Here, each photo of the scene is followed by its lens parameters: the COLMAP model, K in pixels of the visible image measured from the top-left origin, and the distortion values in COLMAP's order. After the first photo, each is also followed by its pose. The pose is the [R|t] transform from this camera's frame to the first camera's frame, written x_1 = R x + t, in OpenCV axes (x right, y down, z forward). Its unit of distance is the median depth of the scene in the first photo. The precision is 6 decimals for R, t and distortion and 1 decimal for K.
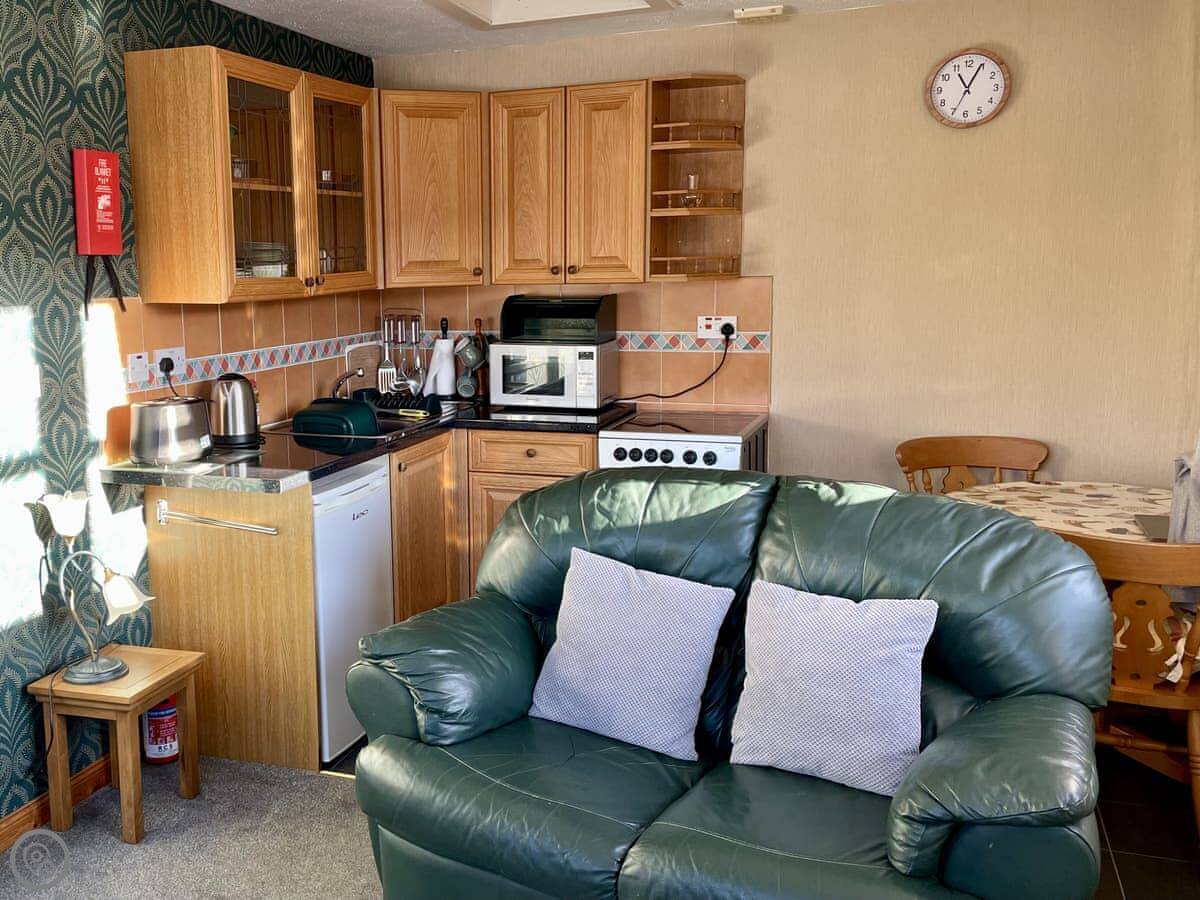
lens RADIAL K [[1131.3, 0, 600.0], [0, 1131.3, 450.0], [0, 0, 1]] dist [0.038496, -0.009303]
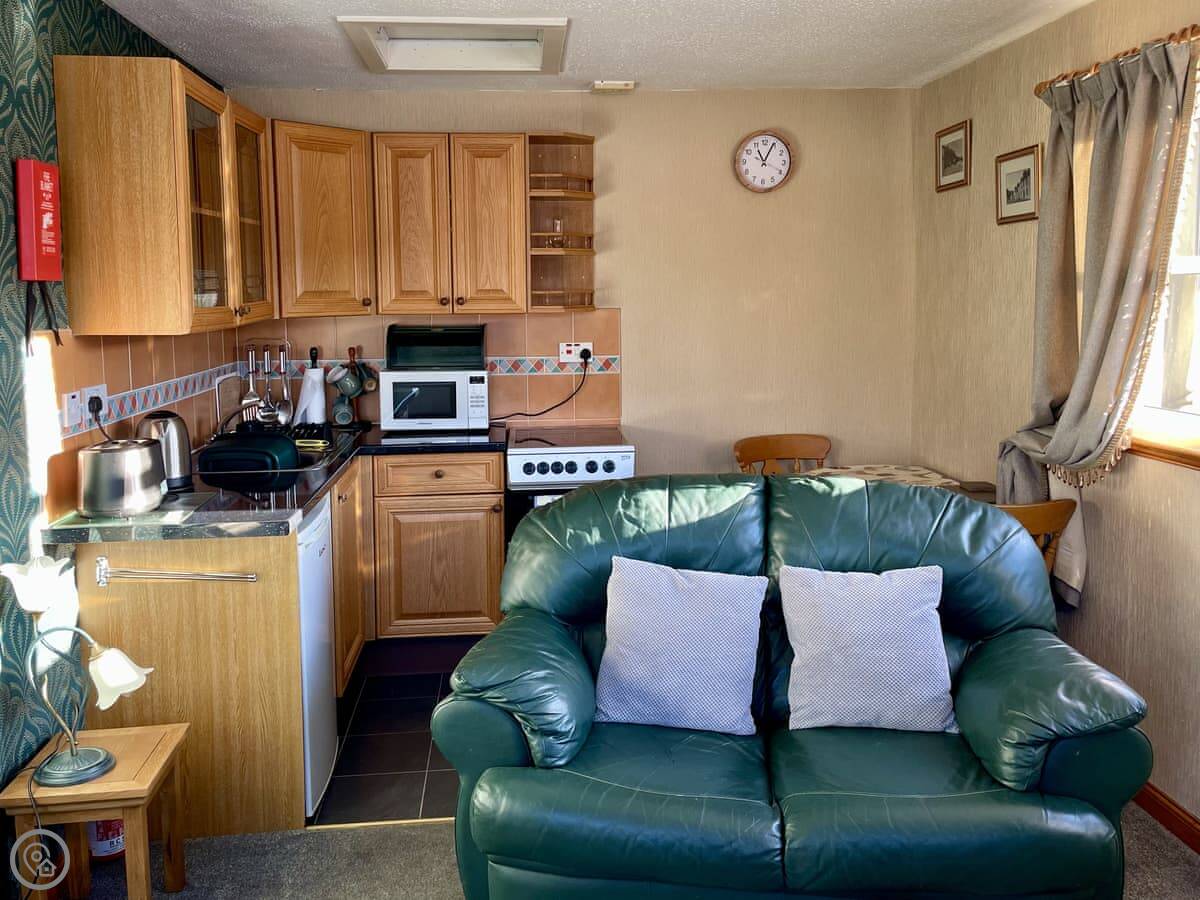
lens RADIAL K [[962.7, 0, 602.5], [0, 962.7, 403.3], [0, 0, 1]] dist [0.085028, -0.122674]
pose [[0.894518, -0.041147, 0.445133, -0.373001], [0.065845, 0.997021, -0.040157, -0.019479], [-0.442155, 0.065231, 0.894563, 0.147059]]
